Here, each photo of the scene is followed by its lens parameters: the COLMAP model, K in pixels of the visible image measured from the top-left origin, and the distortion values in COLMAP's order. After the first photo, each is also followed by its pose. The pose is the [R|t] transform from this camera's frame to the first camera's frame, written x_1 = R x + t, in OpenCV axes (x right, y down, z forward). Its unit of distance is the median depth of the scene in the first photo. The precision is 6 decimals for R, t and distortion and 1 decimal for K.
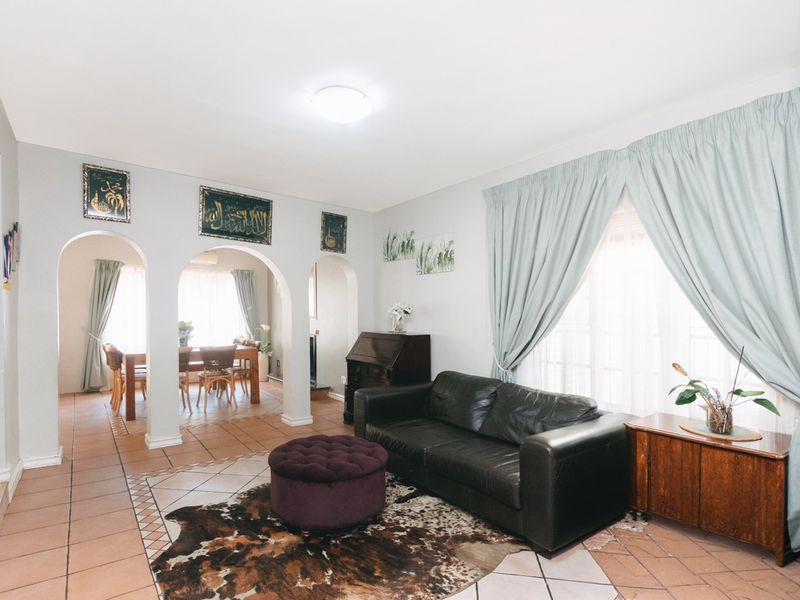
lens RADIAL K [[420.0, 0, 401.0], [0, 420.0, 297.3], [0, 0, 1]] dist [-0.026176, 0.014880]
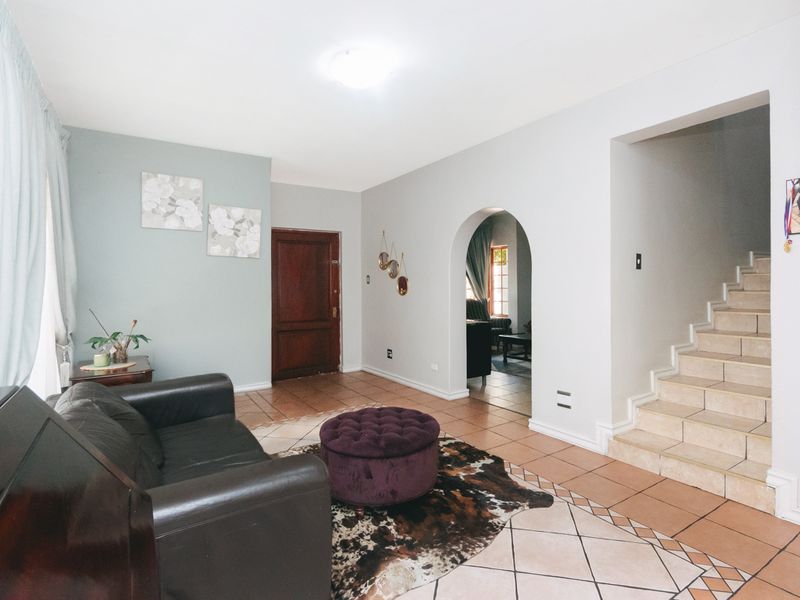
lens RADIAL K [[420.0, 0, 401.0], [0, 420.0, 297.3], [0, 0, 1]] dist [-0.026176, 0.014880]
pose [[-0.996588, 0.002295, 0.082505, -0.297951], [0.001488, 0.999950, -0.009843, 0.078447], [-0.082524, -0.009687, -0.996542, 1.964976]]
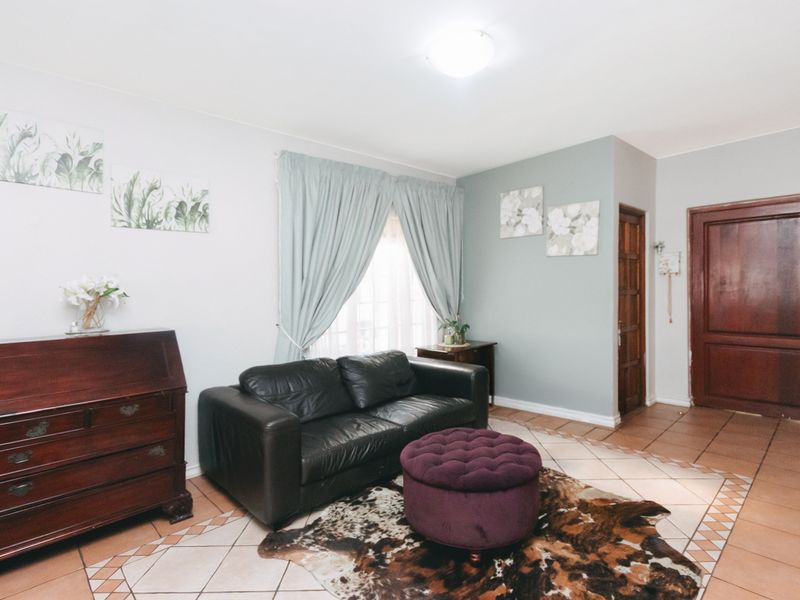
lens RADIAL K [[418.4, 0, 396.8], [0, 418.4, 283.9], [0, 0, 1]] dist [0.001956, 0.001718]
pose [[-0.102368, 0.006608, 0.994725, -1.001294], [-0.017764, 0.999806, -0.008470, 0.037735], [-0.994588, -0.018538, -0.102231, 1.235233]]
